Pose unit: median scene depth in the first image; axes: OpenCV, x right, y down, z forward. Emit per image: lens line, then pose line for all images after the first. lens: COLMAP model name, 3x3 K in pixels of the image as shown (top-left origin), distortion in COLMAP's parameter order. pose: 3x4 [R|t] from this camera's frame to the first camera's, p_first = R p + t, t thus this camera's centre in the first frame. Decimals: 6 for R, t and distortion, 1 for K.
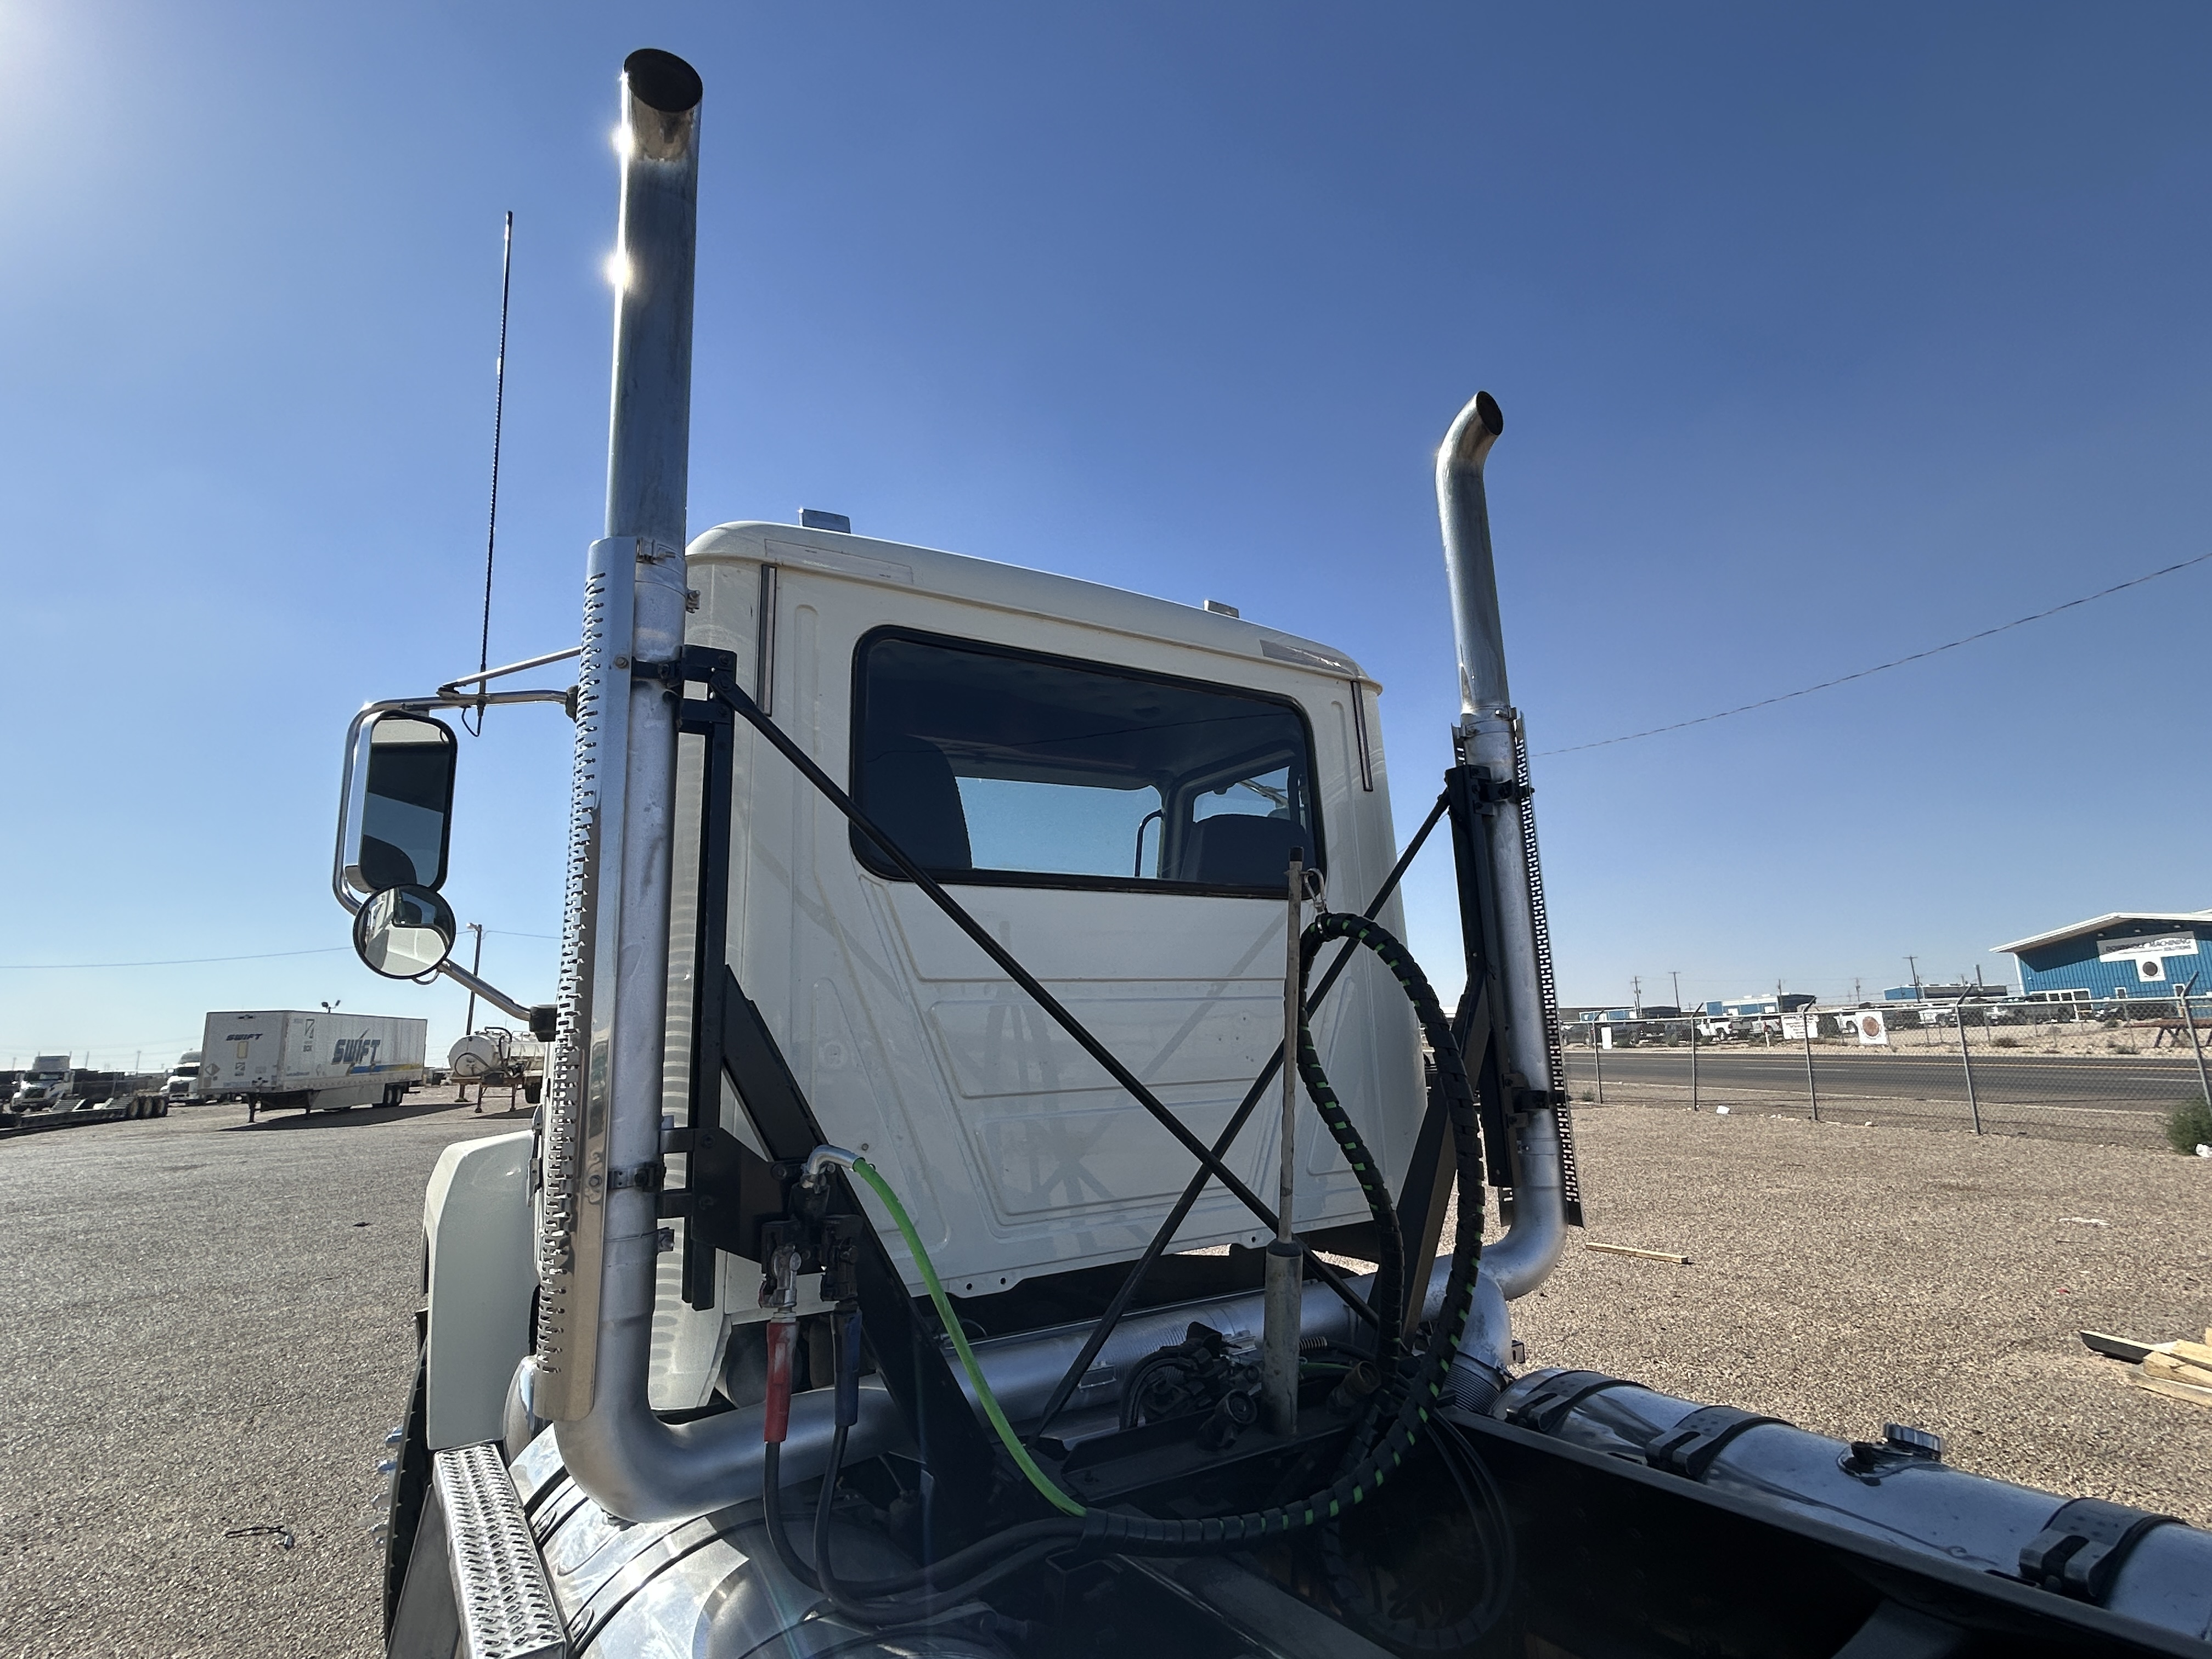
lens RADIAL K [[1093.6, 0, 1089.6], [0, 1093.6, 832.4], [0, 0, 1]] dist [-0.018033, 0.018841]
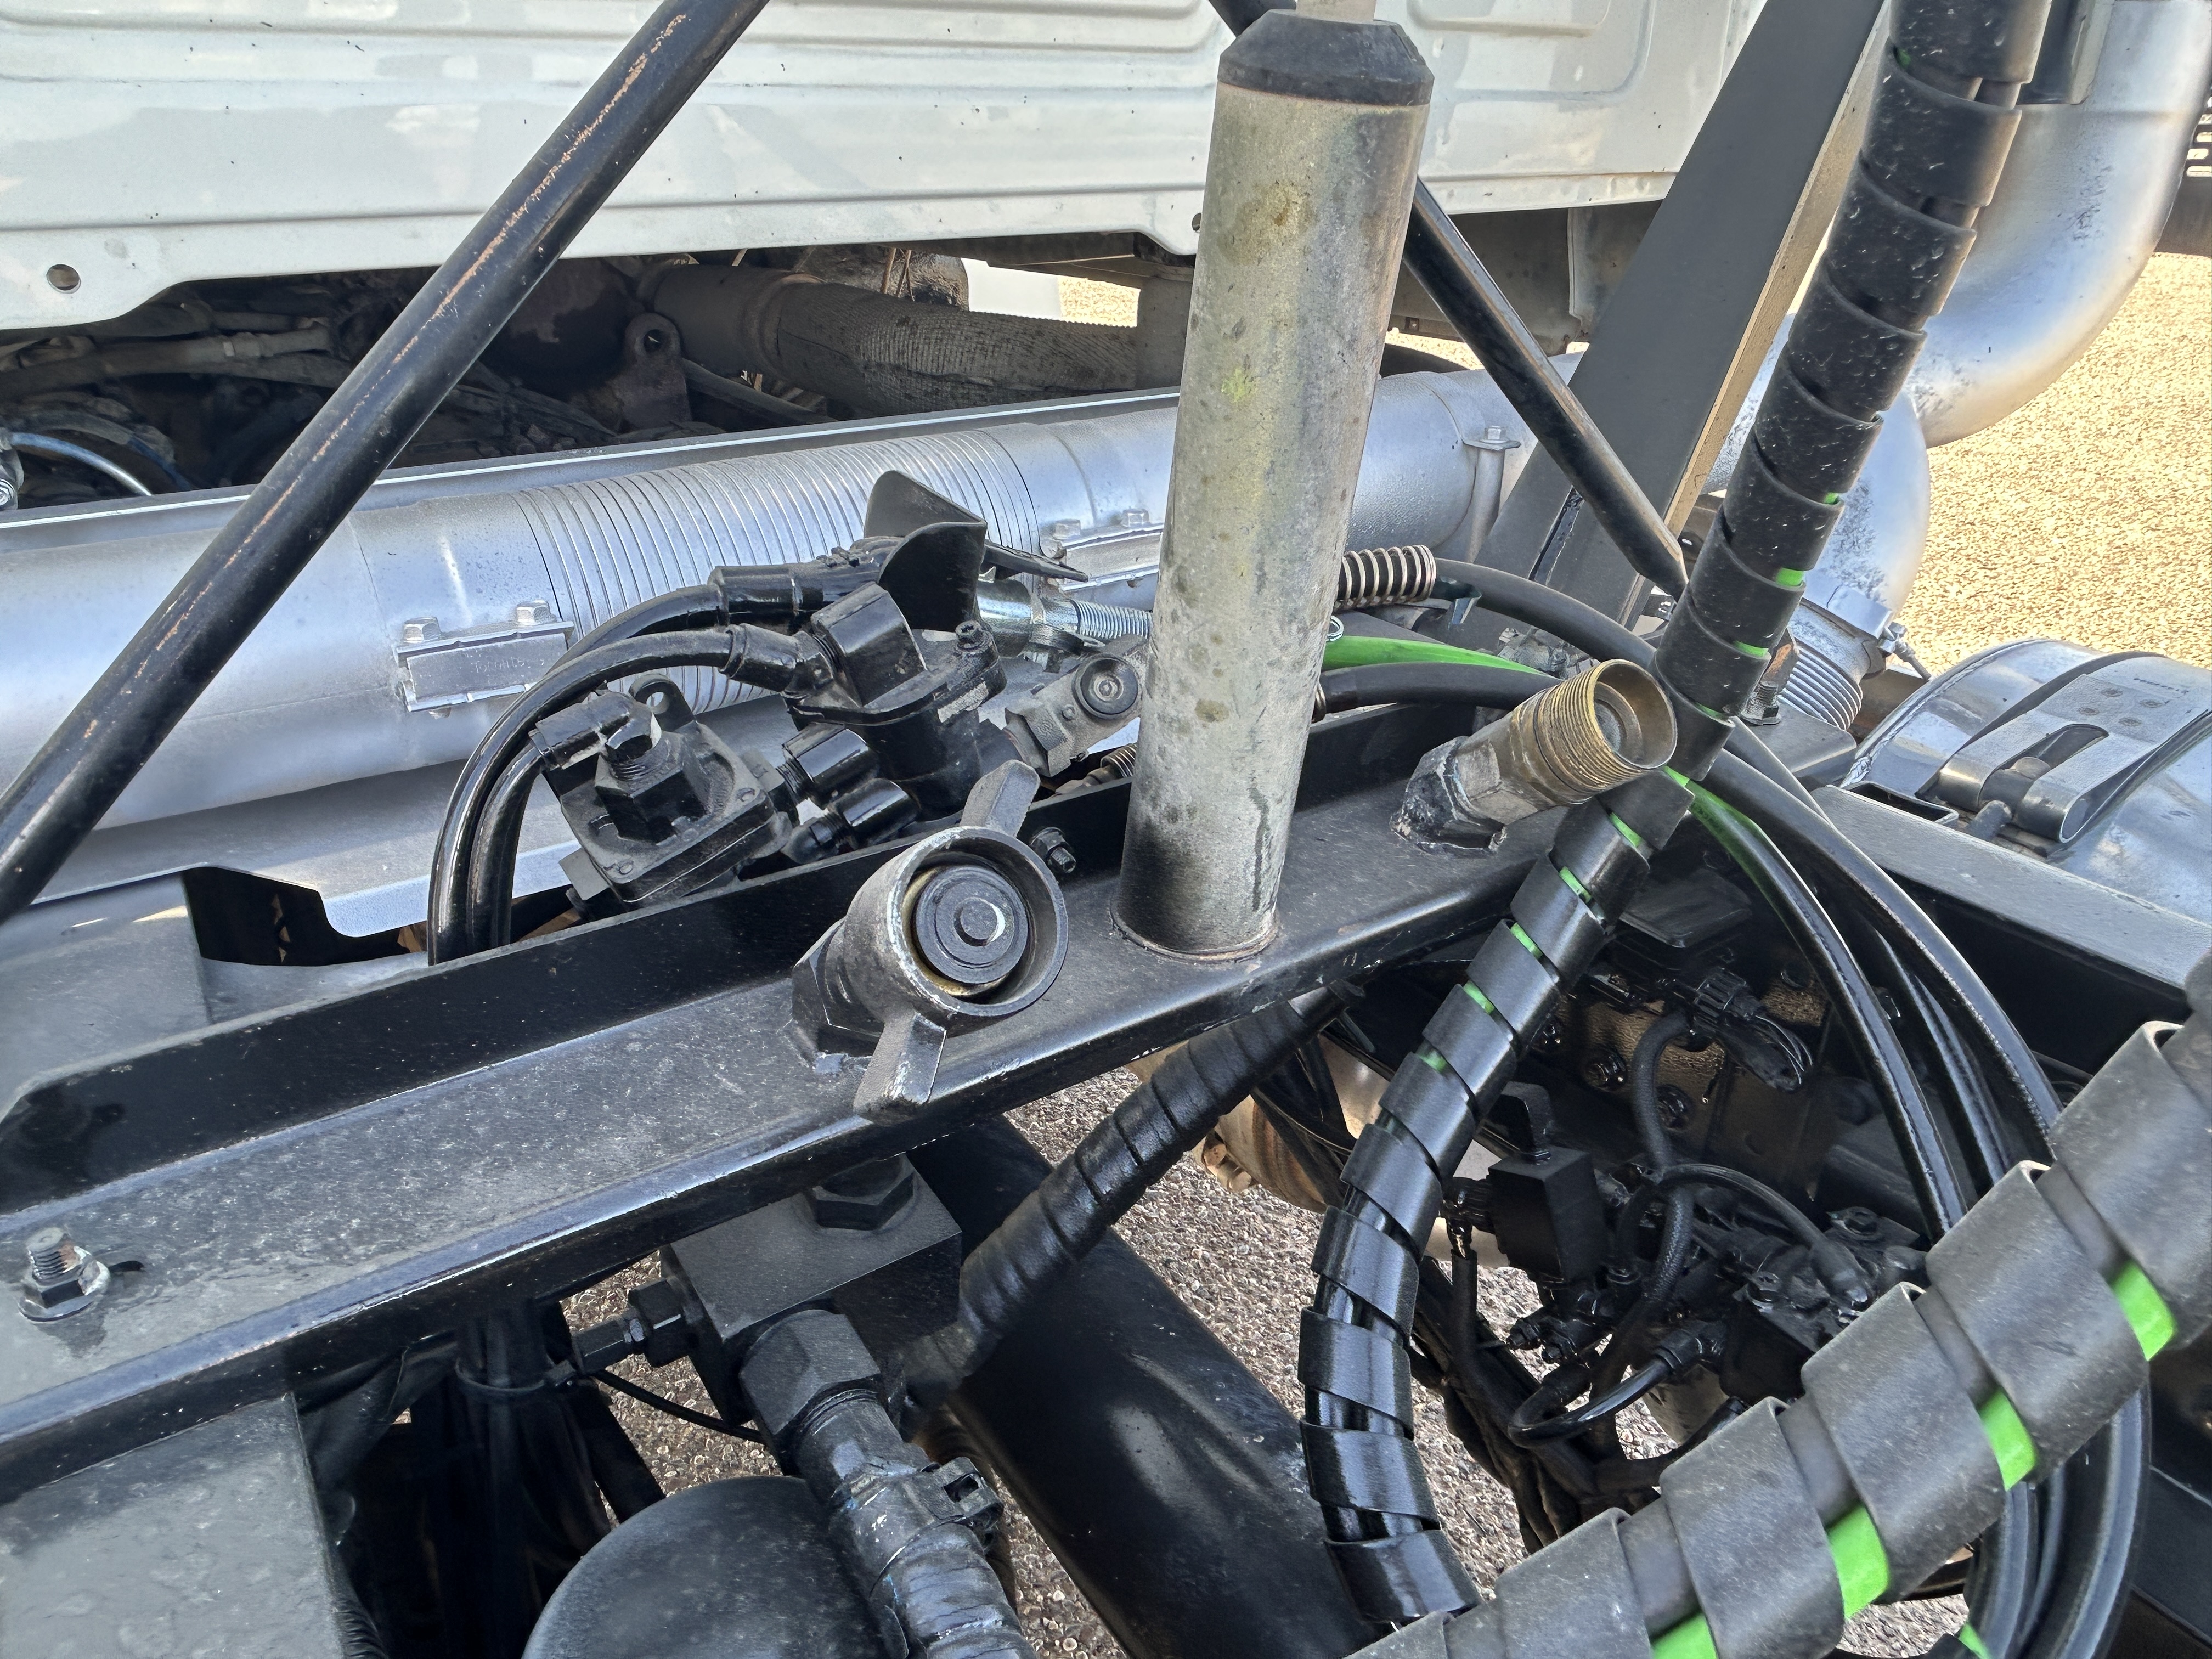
lens RADIAL K [[1406.0, 0, 1105.6], [0, 1406.0, 830.3], [0, 0, 1]] dist [-0.001076, -0.003038]
pose [[0.998363, 0.020228, 0.053506, 0.081855], [-0.048846, 0.788251, 0.613412, 0.207551], [-0.029768, -0.615021, 0.787949, 0.458582]]
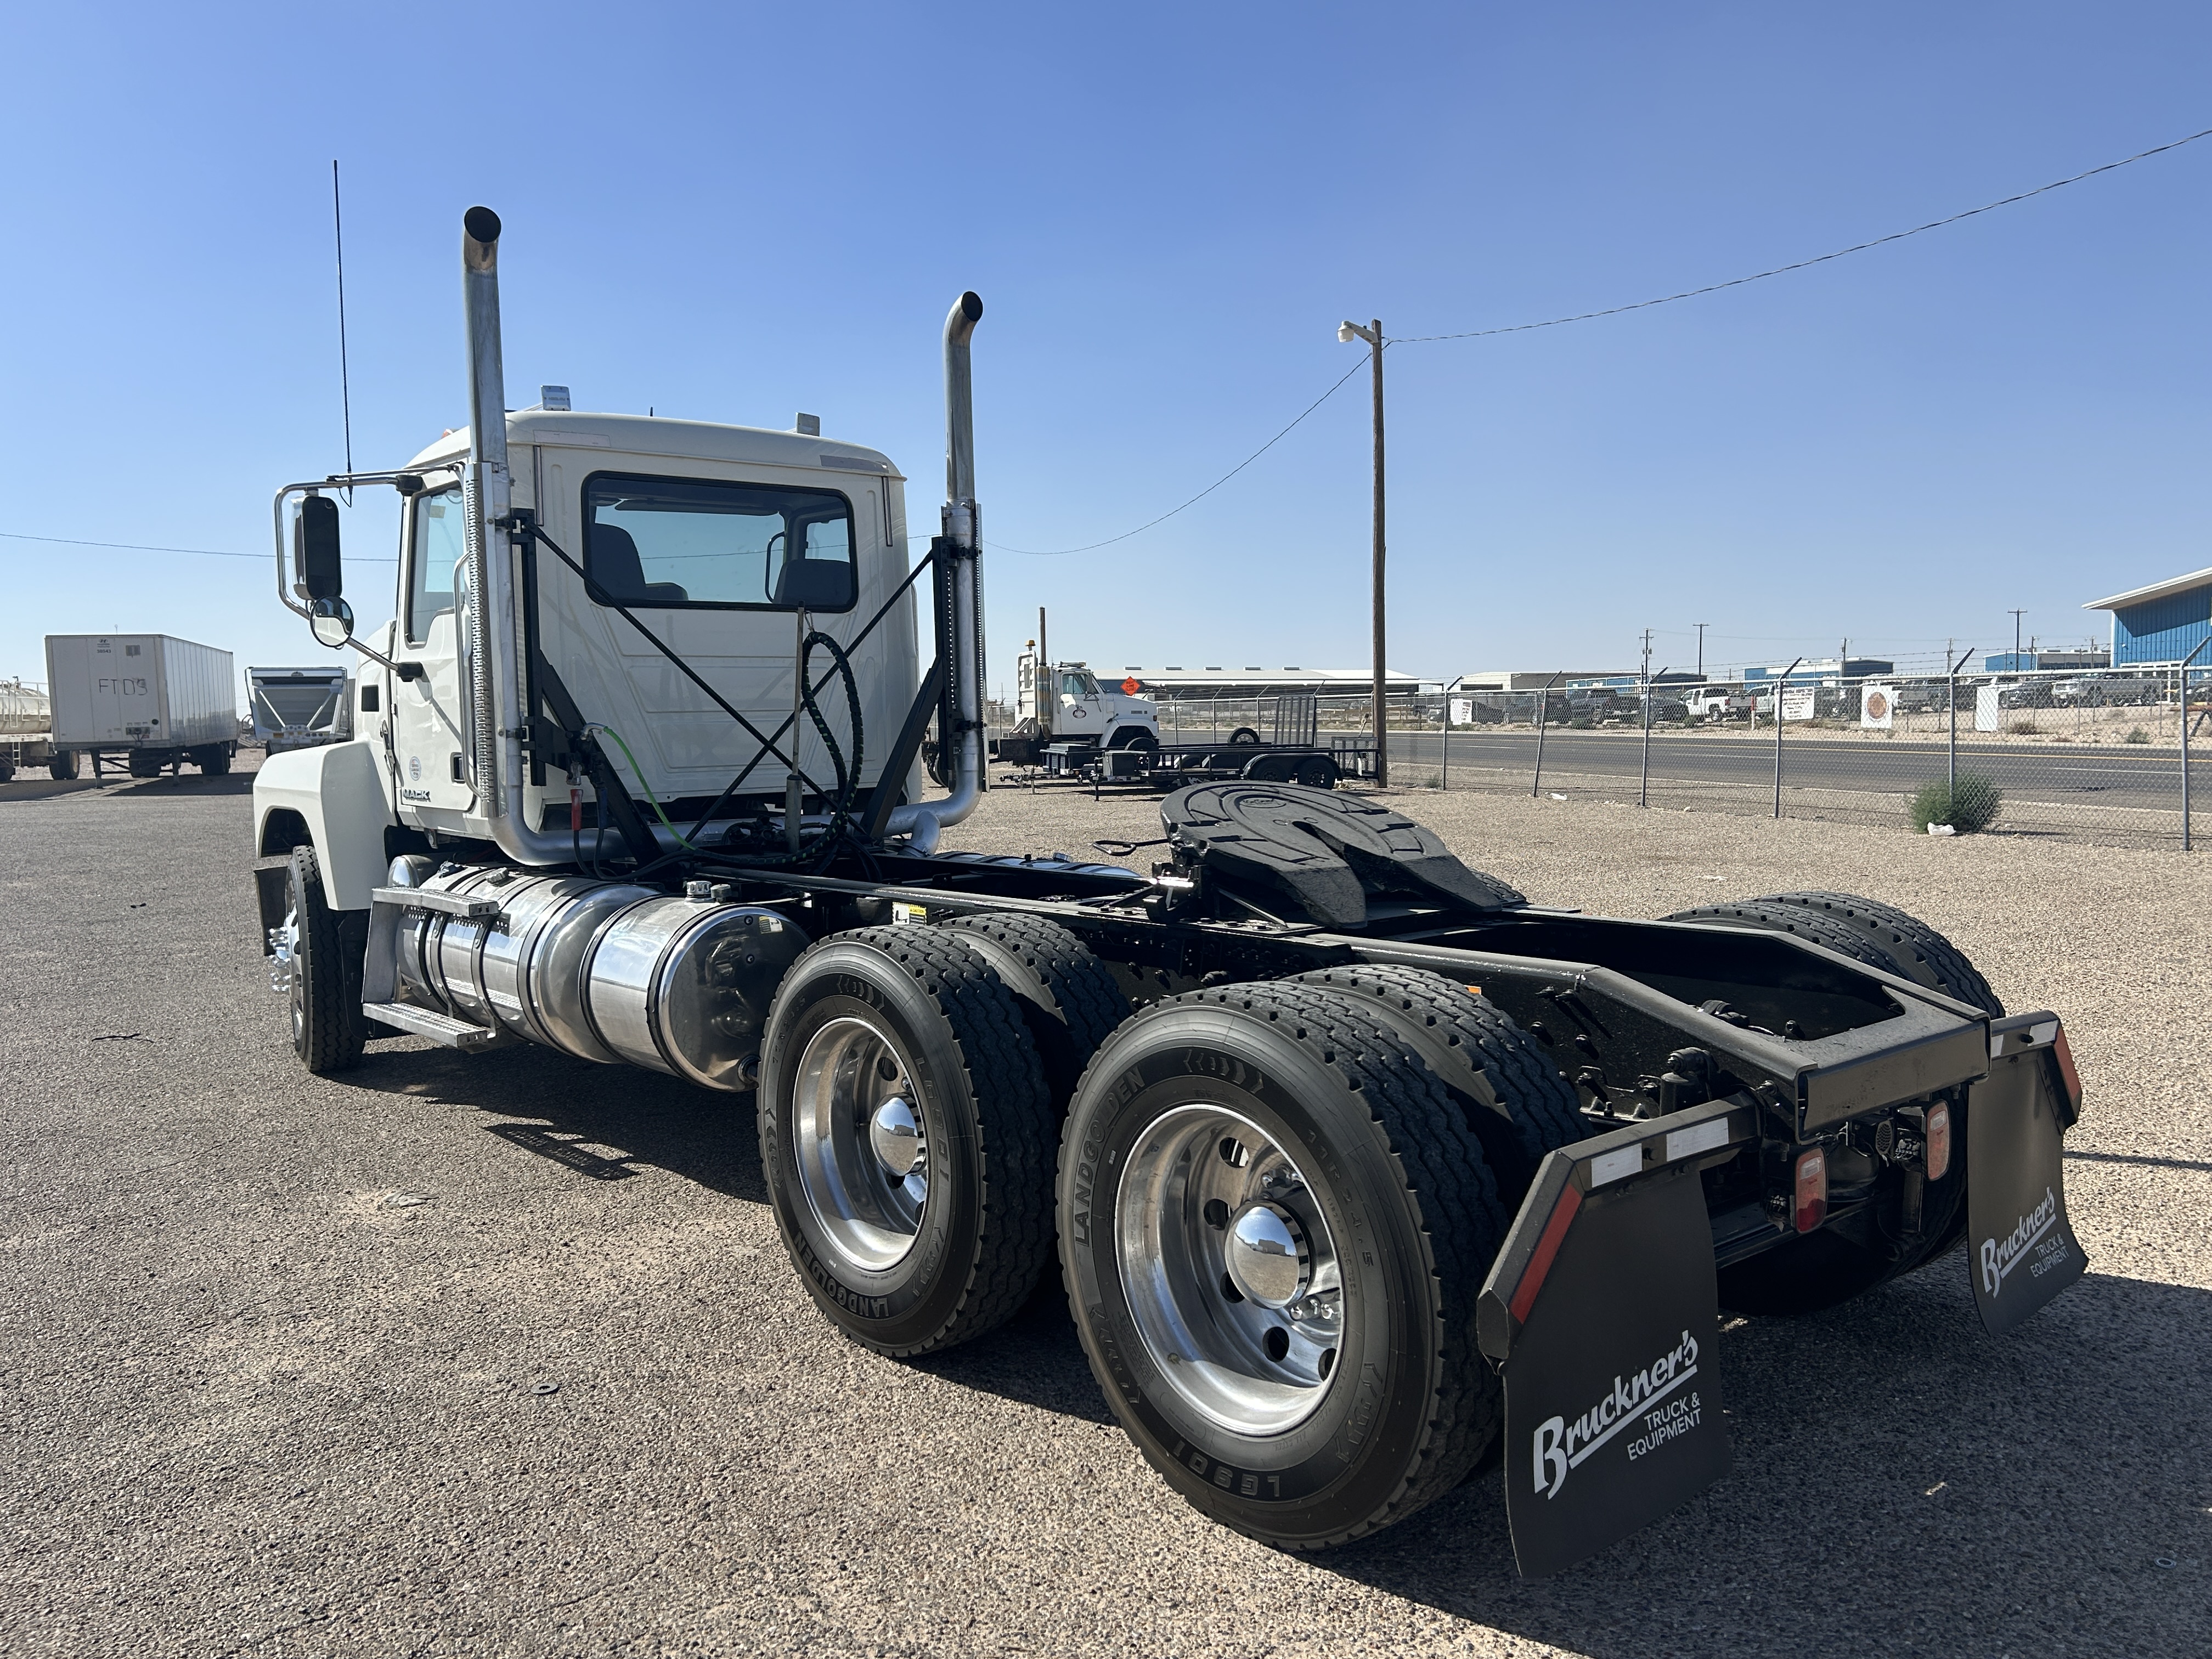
lens RADIAL K [[1769.7, 0, 1101.8], [0, 1769.7, 871.2], [0, 0, 1]] dist [0.144841, -0.262867]
pose [[0.990264, 0.007046, 0.139022, 0.205492], [-0.045009, 0.961278, 0.271881, -0.326163], [-0.131723, -0.275492, 0.952236, -1.844411]]
